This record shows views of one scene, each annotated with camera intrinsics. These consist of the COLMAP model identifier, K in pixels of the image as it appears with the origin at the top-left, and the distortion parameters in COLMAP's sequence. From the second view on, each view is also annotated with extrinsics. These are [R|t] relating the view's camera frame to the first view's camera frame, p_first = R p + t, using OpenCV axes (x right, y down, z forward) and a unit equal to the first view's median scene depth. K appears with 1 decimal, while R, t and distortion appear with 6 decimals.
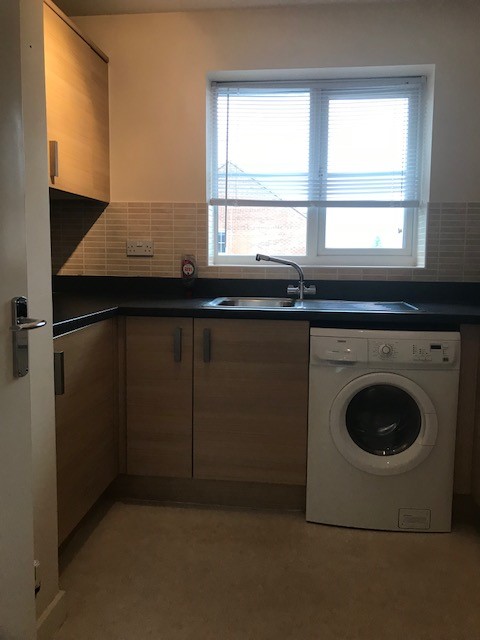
lens RADIAL K [[517.9, 0, 249.1], [0, 517.9, 308.6], [0, 0, 1]] dist [0.009370, -0.001109]
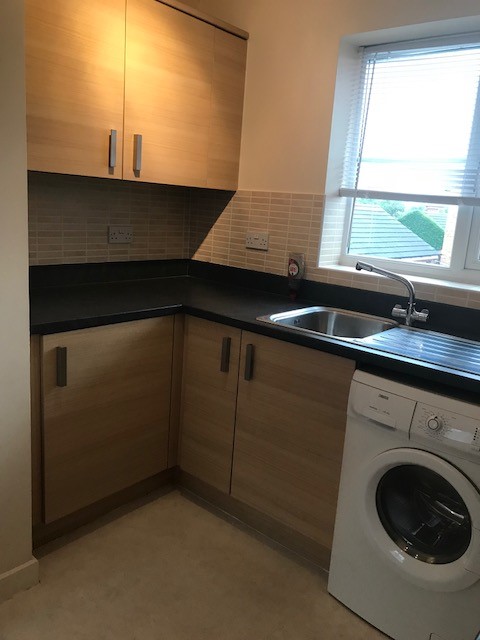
lens RADIAL K [[514.4, 0, 240.0], [0, 514.4, 320.0], [0, 0, 1]] dist [-0.003498, -0.005595]
pose [[0.826174, 0.167745, -0.537865, 0.306371], [-0.122101, 0.985270, 0.119729, -0.086773], [0.550026, -0.033244, 0.834486, 0.206670]]
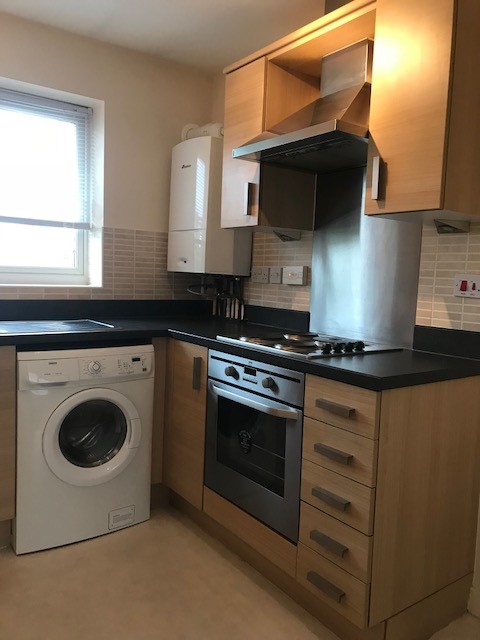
lens RADIAL K [[514.4, 0, 240.0], [0, 514.4, 320.0], [0, 0, 1]] dist [-0.003498, -0.005595]
pose [[0.735178, -0.044542, 0.676409, -0.173232], [0.043573, 0.998880, 0.018419, -0.017191], [-0.676472, 0.015932, 0.736296, 0.018930]]
